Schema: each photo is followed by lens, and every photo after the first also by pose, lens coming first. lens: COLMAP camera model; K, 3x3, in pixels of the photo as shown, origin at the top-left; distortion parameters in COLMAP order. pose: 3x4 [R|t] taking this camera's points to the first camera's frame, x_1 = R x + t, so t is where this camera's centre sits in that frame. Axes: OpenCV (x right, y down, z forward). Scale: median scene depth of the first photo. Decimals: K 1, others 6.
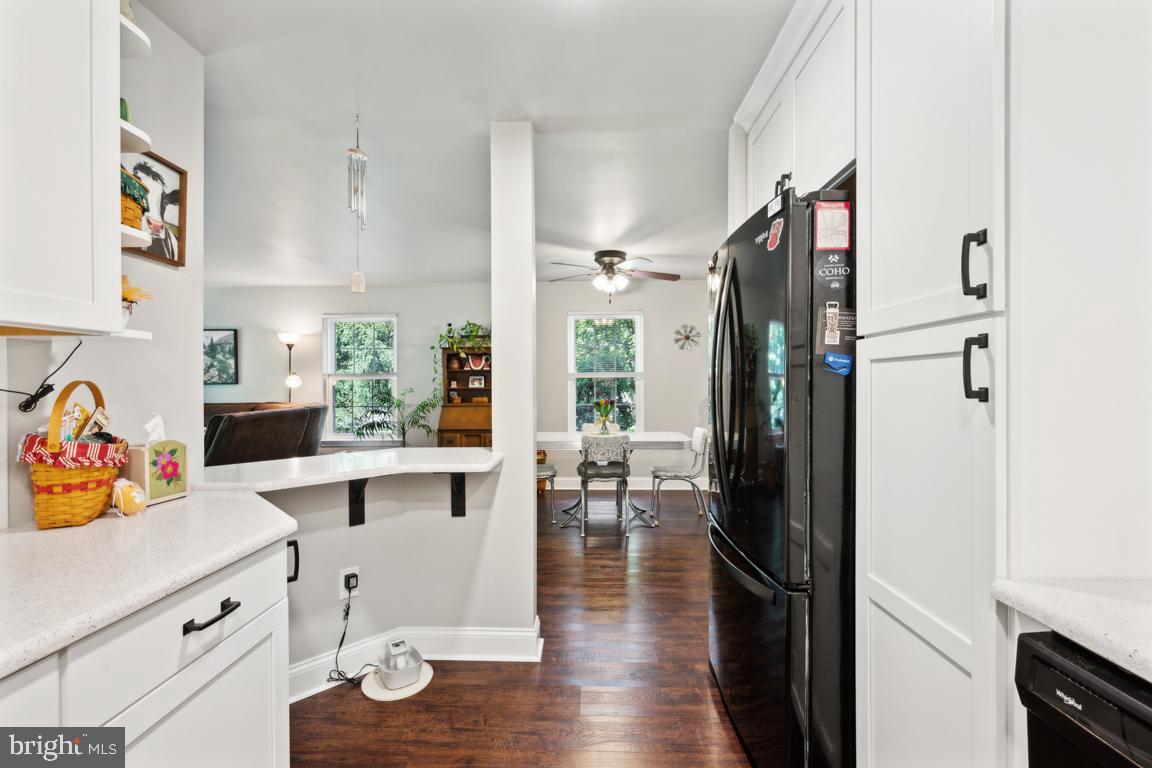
lens RADIAL K [[488.9, 0, 576.0], [0, 488.9, 384.0], [0, 0, 1]] dist [0.037739, 0.000038]
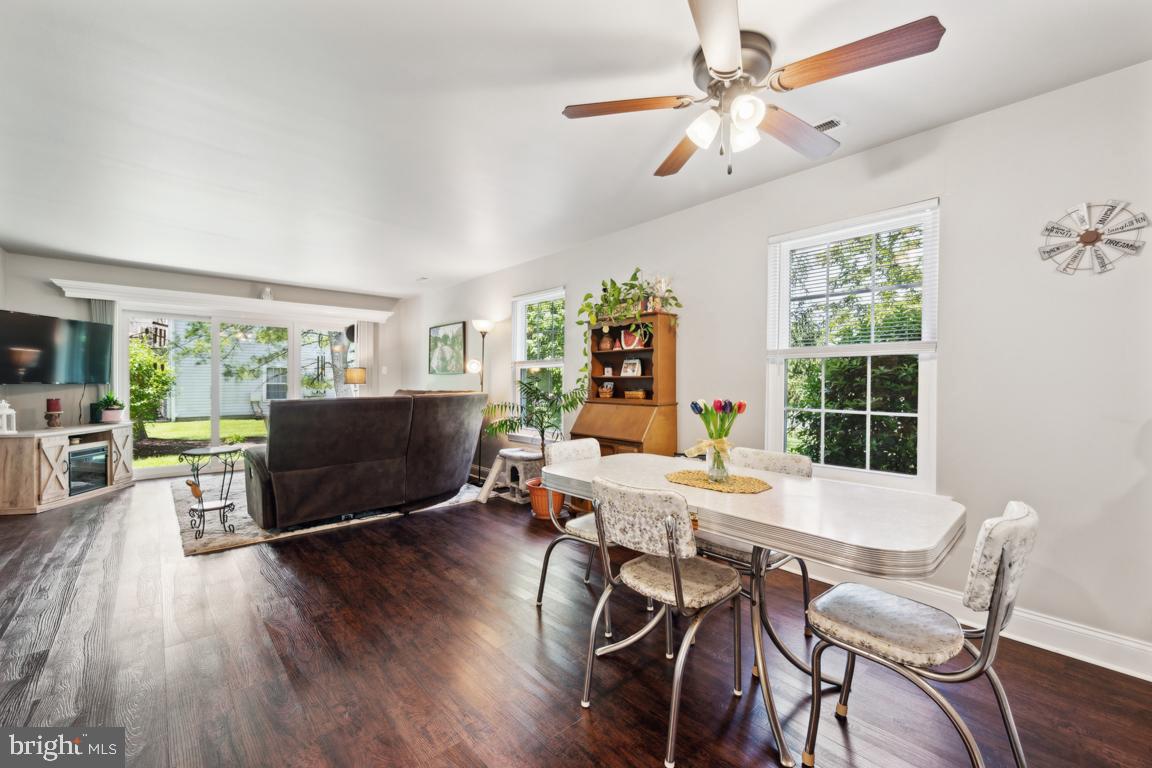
lens RADIAL K [[470.0, 0, 578.1], [0, 470.0, 379.2], [0, 0, 1]] dist [0.000463, 0.000275]
pose [[0.694792, 0.004864, -0.719195, 0.214740], [-0.004245, 0.999987, 0.002662, 0.009659], [0.719199, 0.001203, 0.694804, 0.489226]]
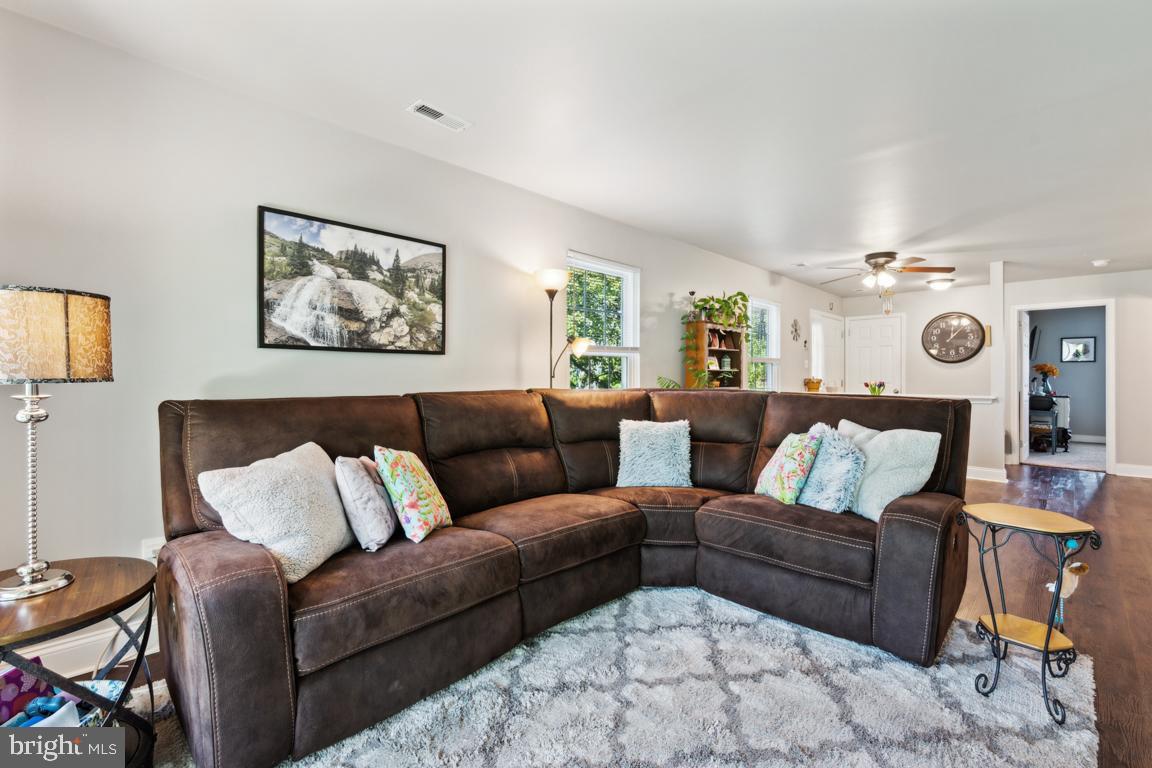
lens RADIAL K [[470.0, 0, 578.1], [0, 470.0, 379.2], [0, 0, 1]] dist [0.000463, 0.000275]
pose [[0.703899, 0.004204, 0.710287, -0.945631], [-0.008229, 0.999964, 0.002237, 0.023675], [-0.710252, -0.007420, 0.703908, 0.580916]]
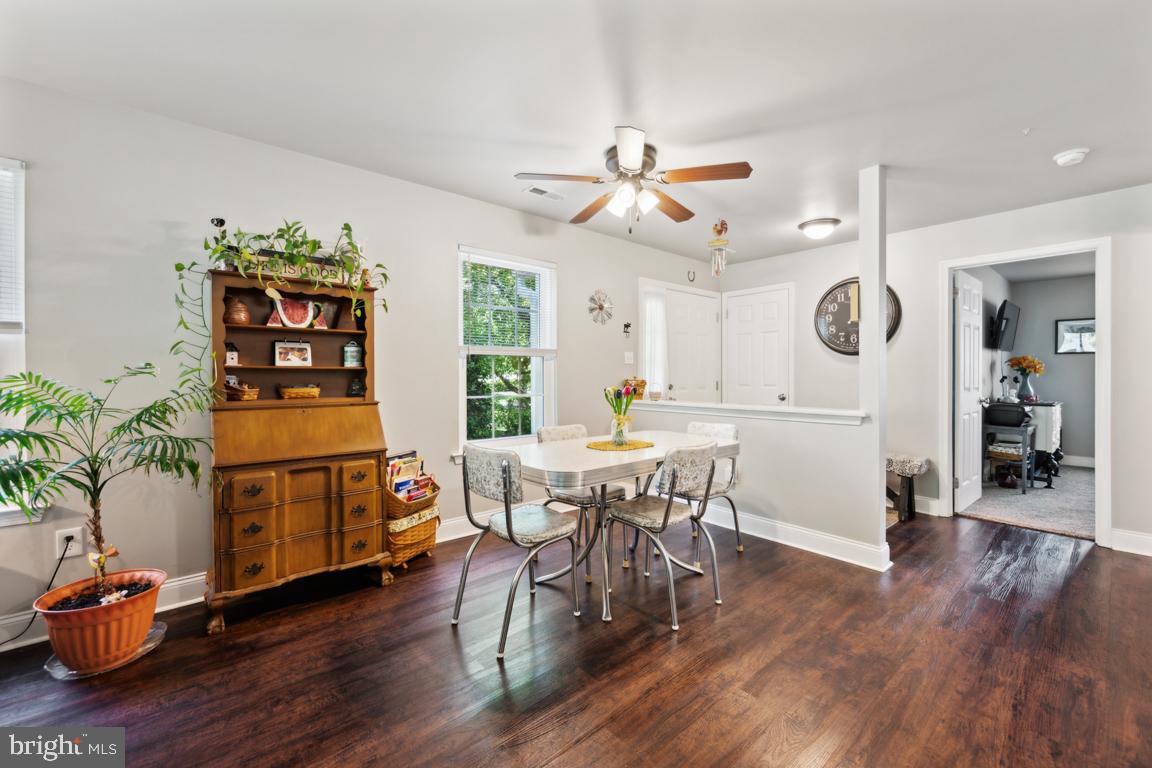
lens RADIAL K [[452.9, 0, 562.3], [0, 452.9, 381.4], [0, 0, 1]] dist [-0.000653, -0.000002]
pose [[0.756325, -0.003753, 0.654185, -0.290601], [-0.003416, 0.999947, 0.009686, 0.016119], [-0.654187, -0.009560, 0.756272, 0.494567]]
